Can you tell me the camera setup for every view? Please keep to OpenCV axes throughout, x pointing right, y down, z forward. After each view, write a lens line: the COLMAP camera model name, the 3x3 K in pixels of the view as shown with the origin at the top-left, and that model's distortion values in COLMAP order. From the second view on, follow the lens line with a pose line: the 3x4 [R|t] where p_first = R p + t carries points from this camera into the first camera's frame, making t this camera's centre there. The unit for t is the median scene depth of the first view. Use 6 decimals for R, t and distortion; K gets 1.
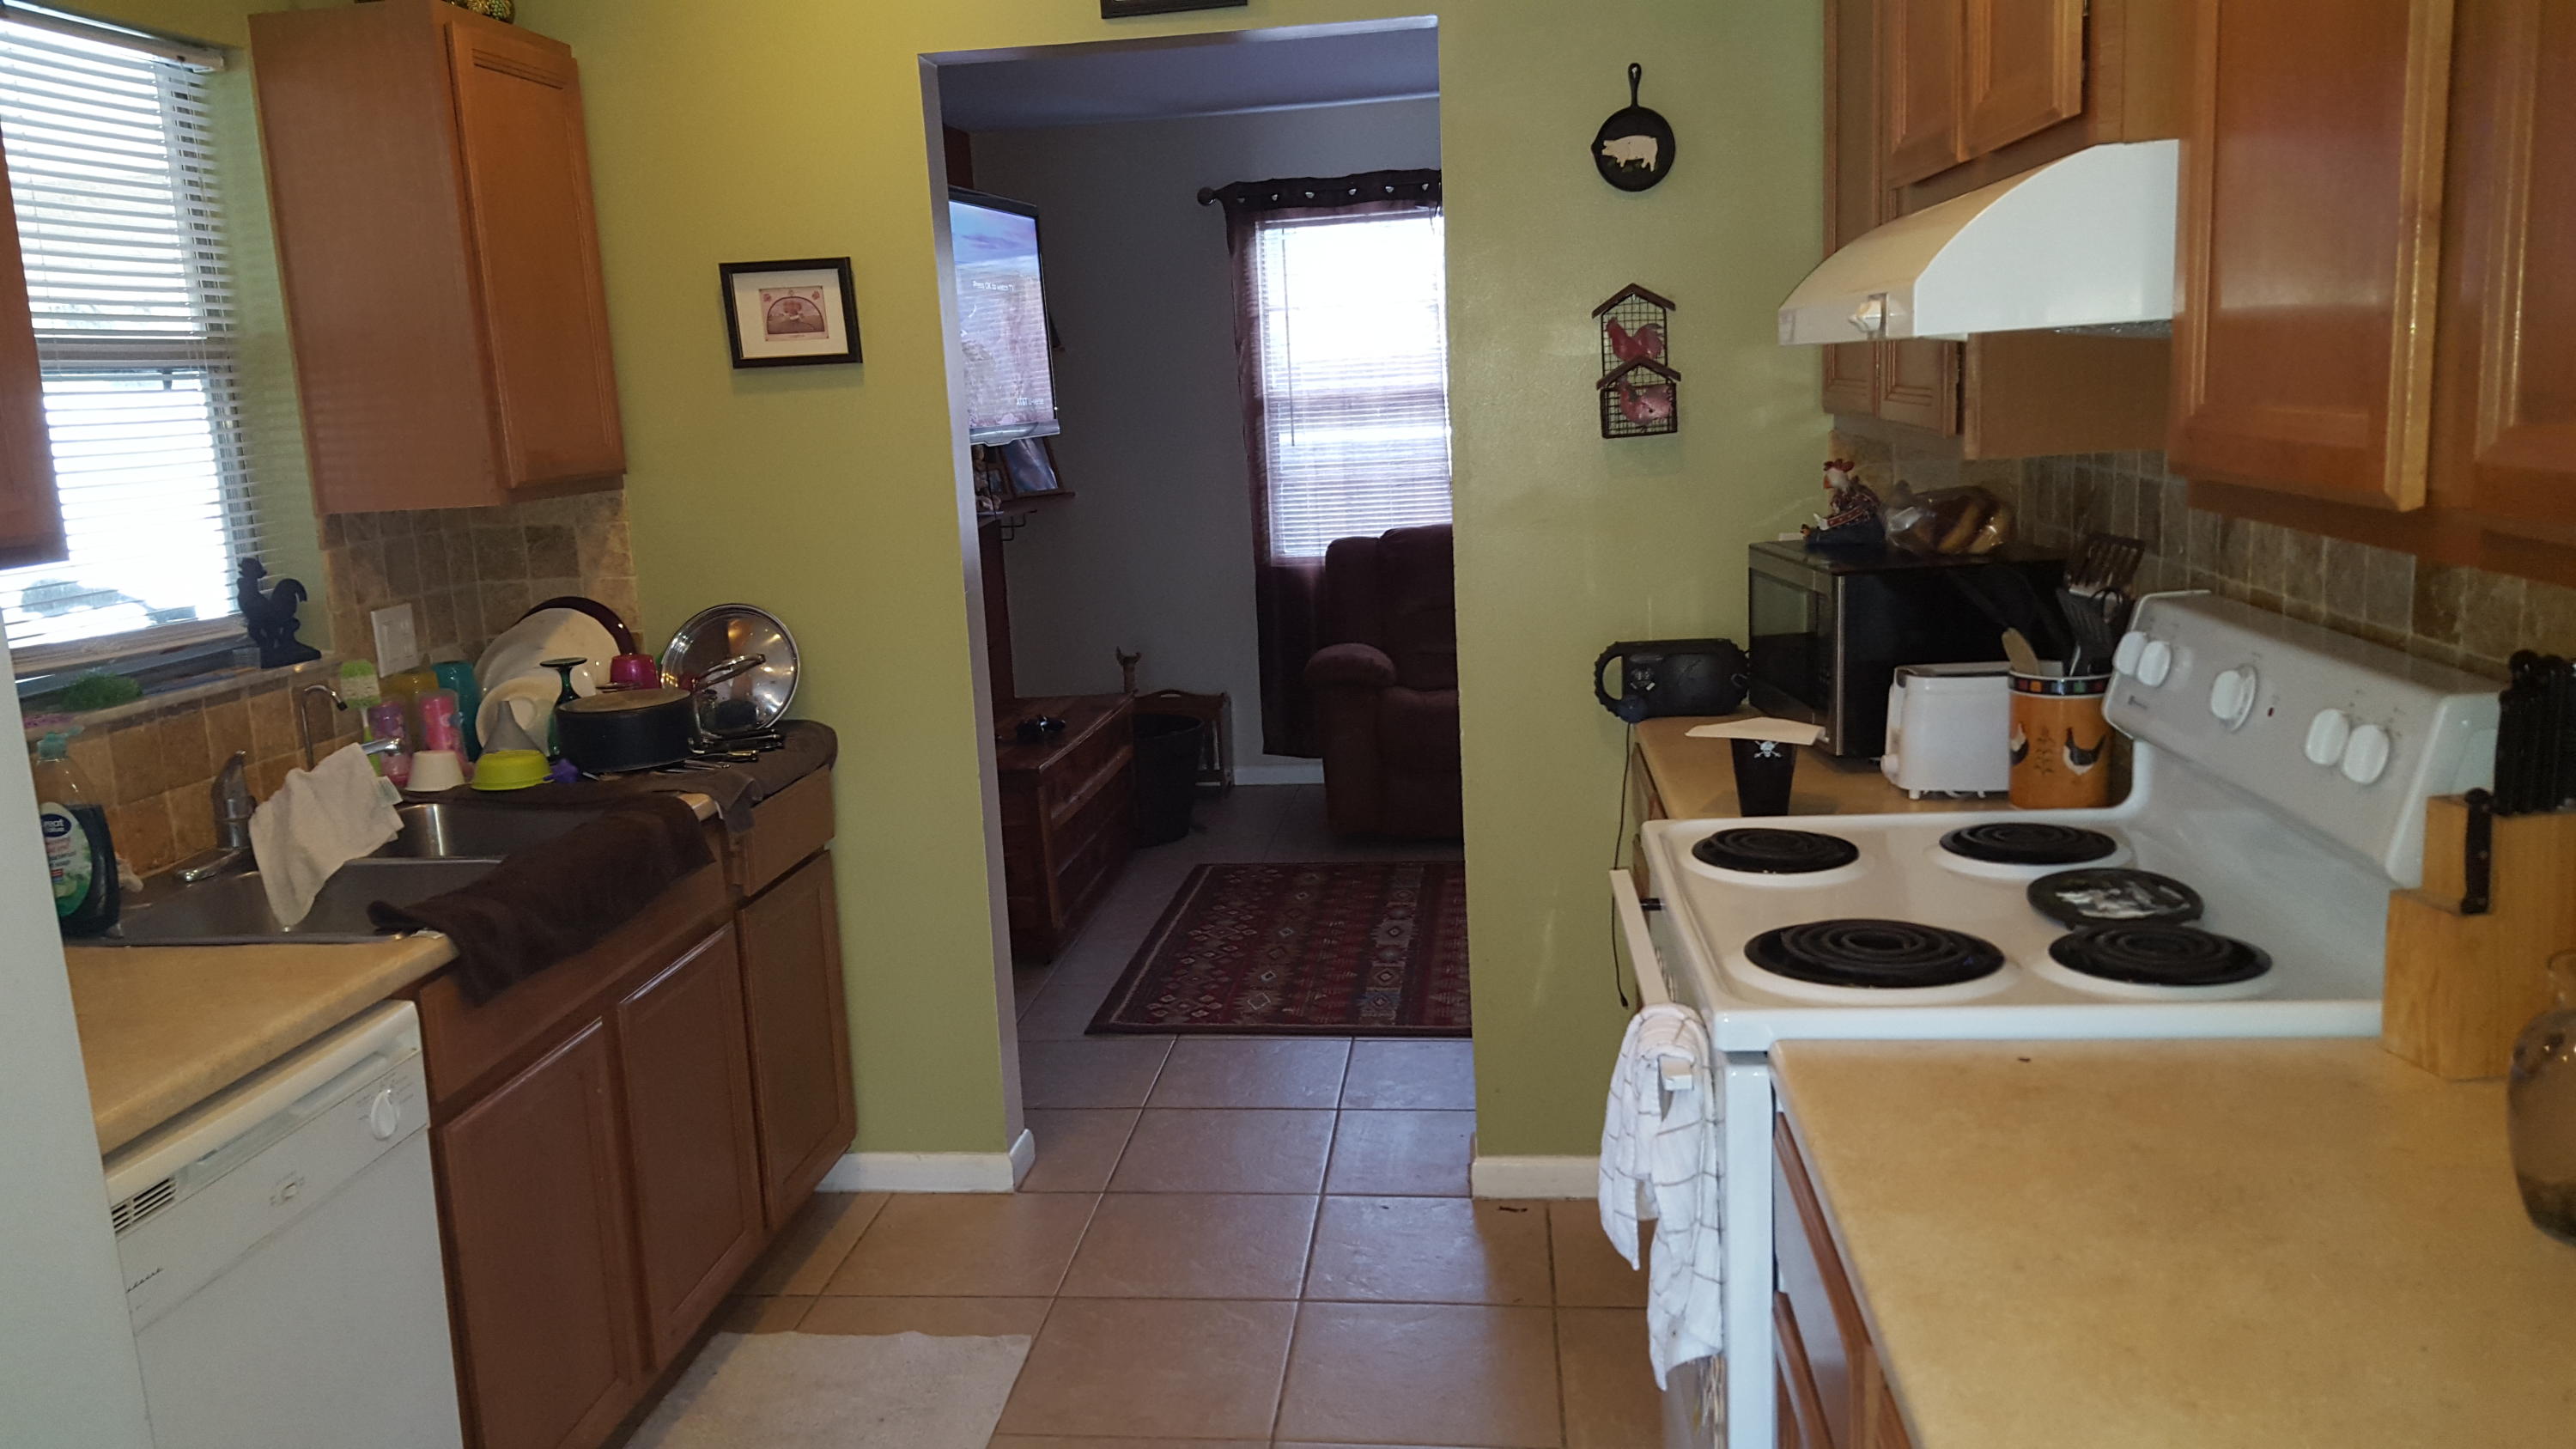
lens RADIAL K [[1893.6, 0, 1238.3], [0, 1893.6, 736.7], [0, 0, 1]] dist [0.108713, -0.175584]
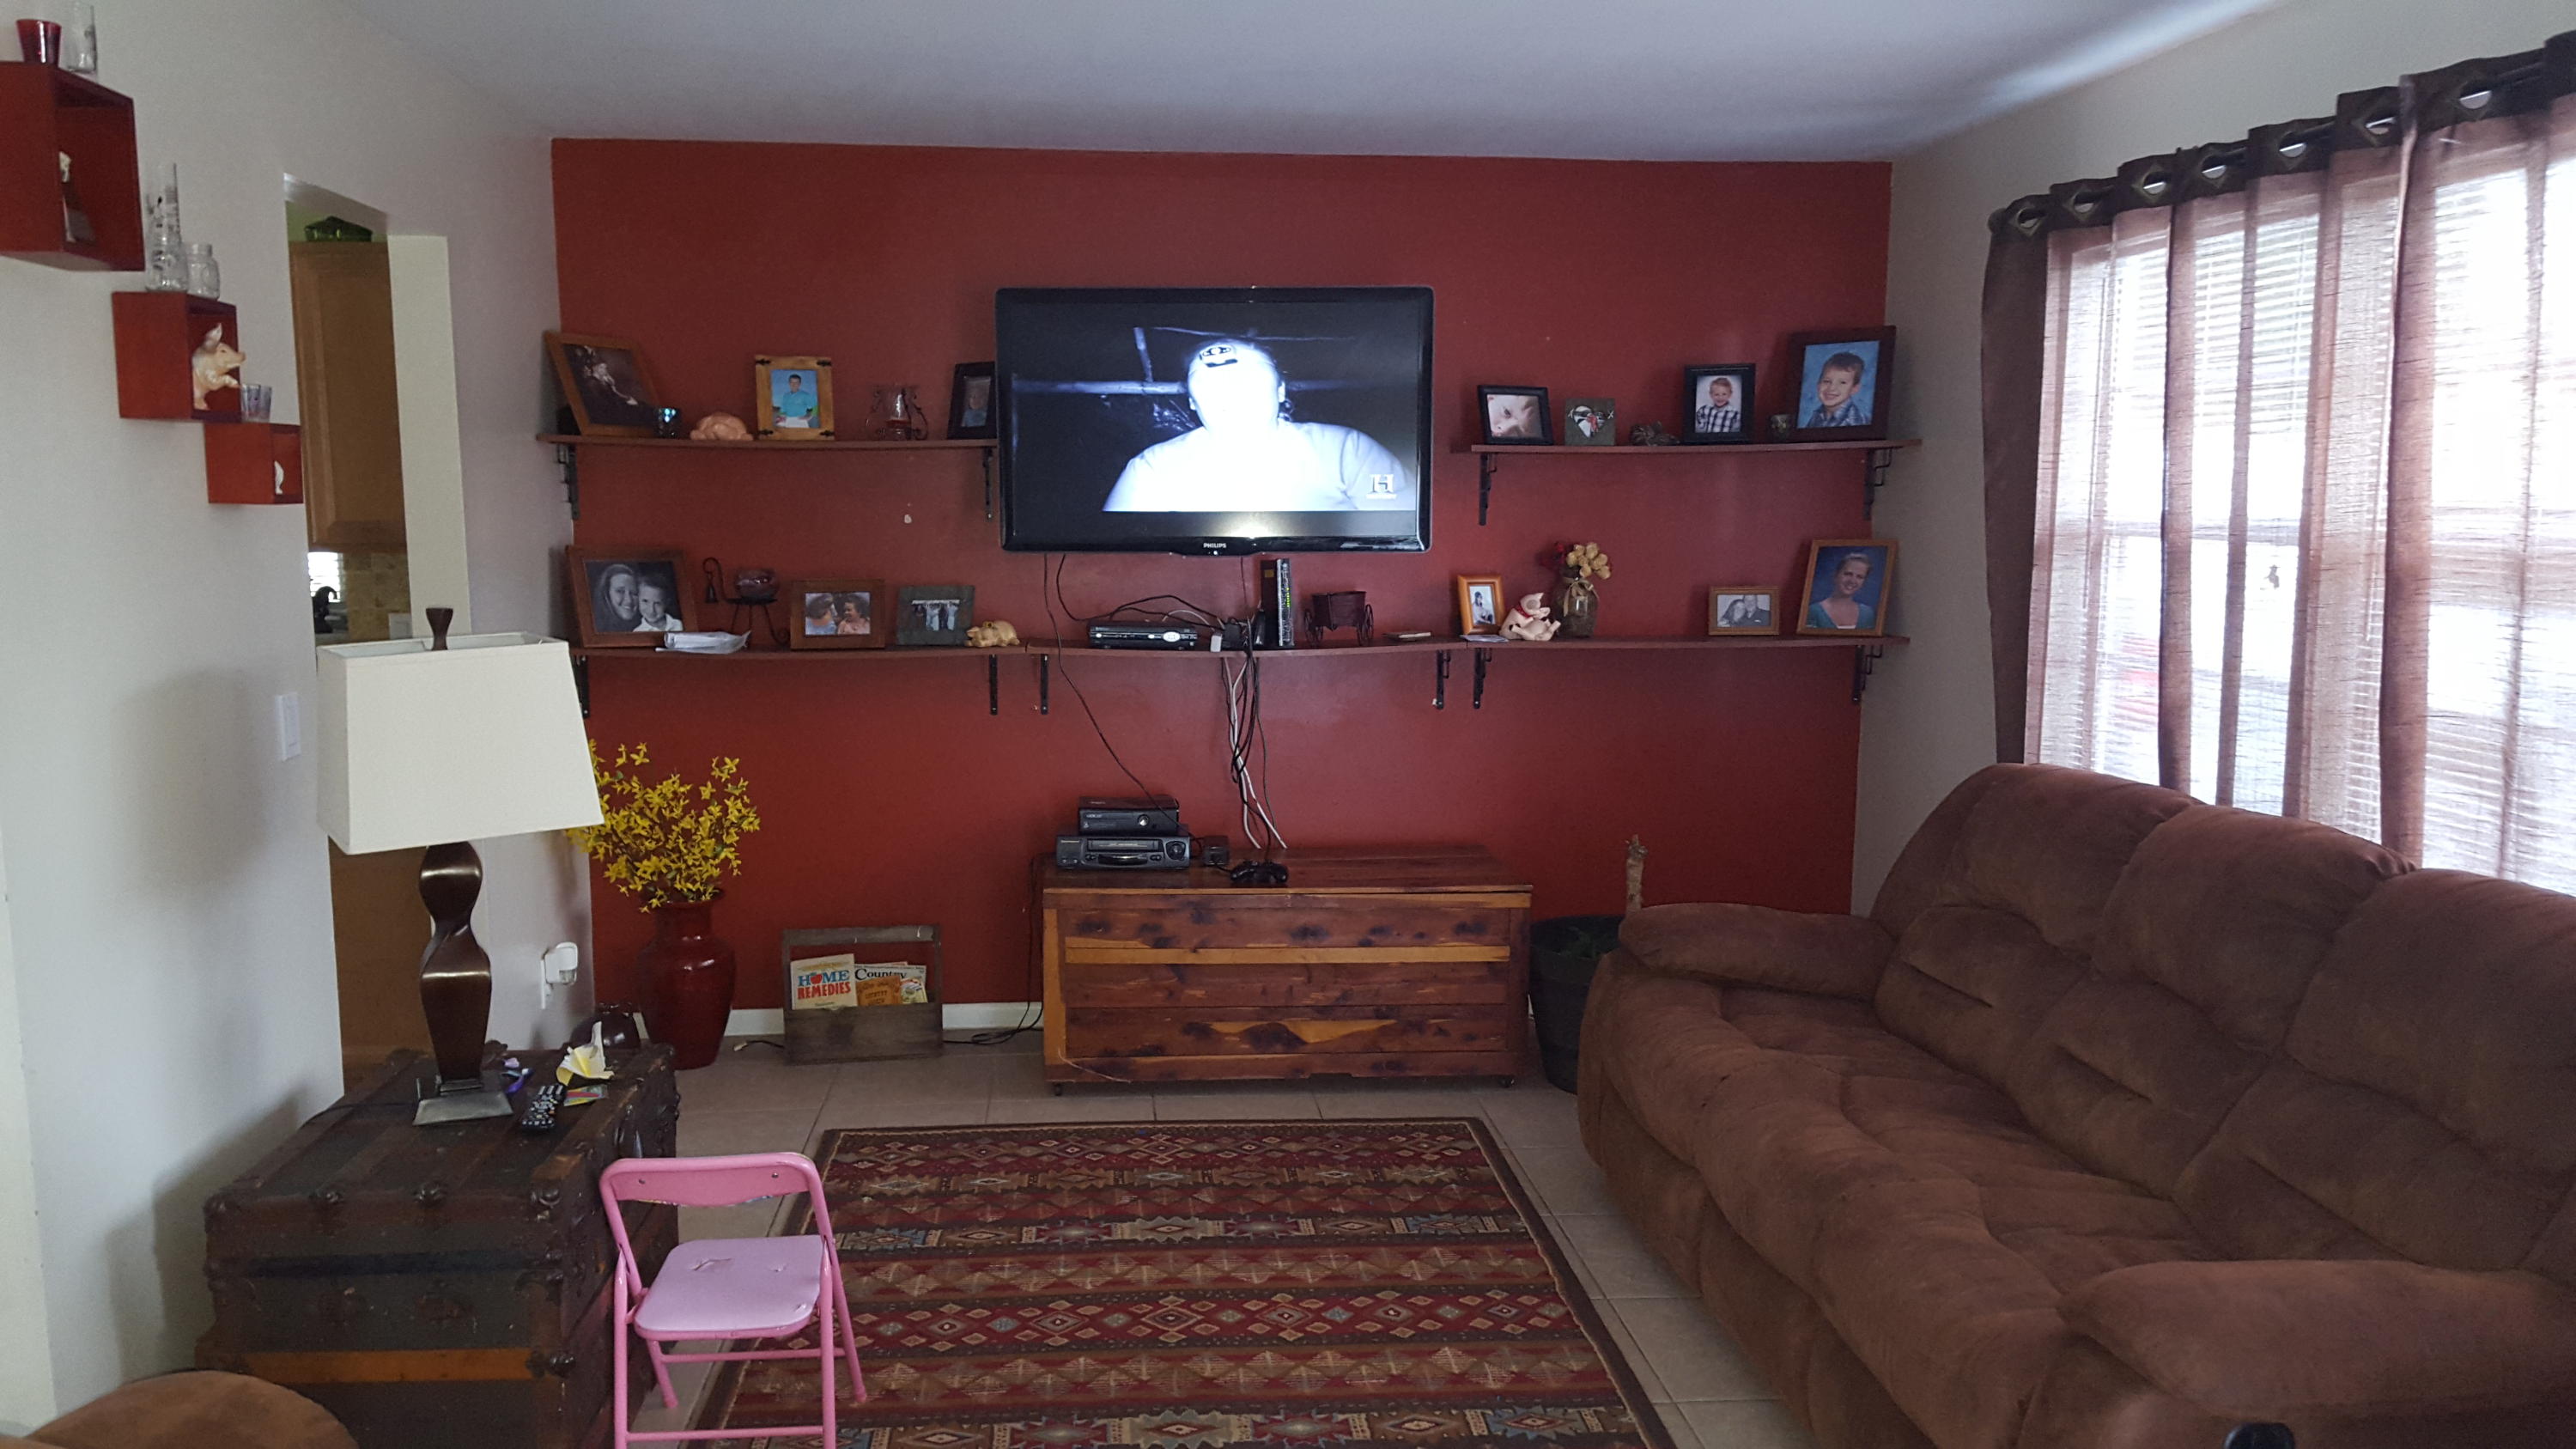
lens RADIAL K [[1893.6, 0, 1238.3], [0, 1893.6, 736.7], [0, 0, 1]] dist [0.108713, -0.175584]
pose [[0.198343, 0.167929, -0.965640, 0.787708], [-0.187151, 0.973575, 0.130868, -0.191633], [0.962099, 0.154764, 0.224530, 0.831653]]
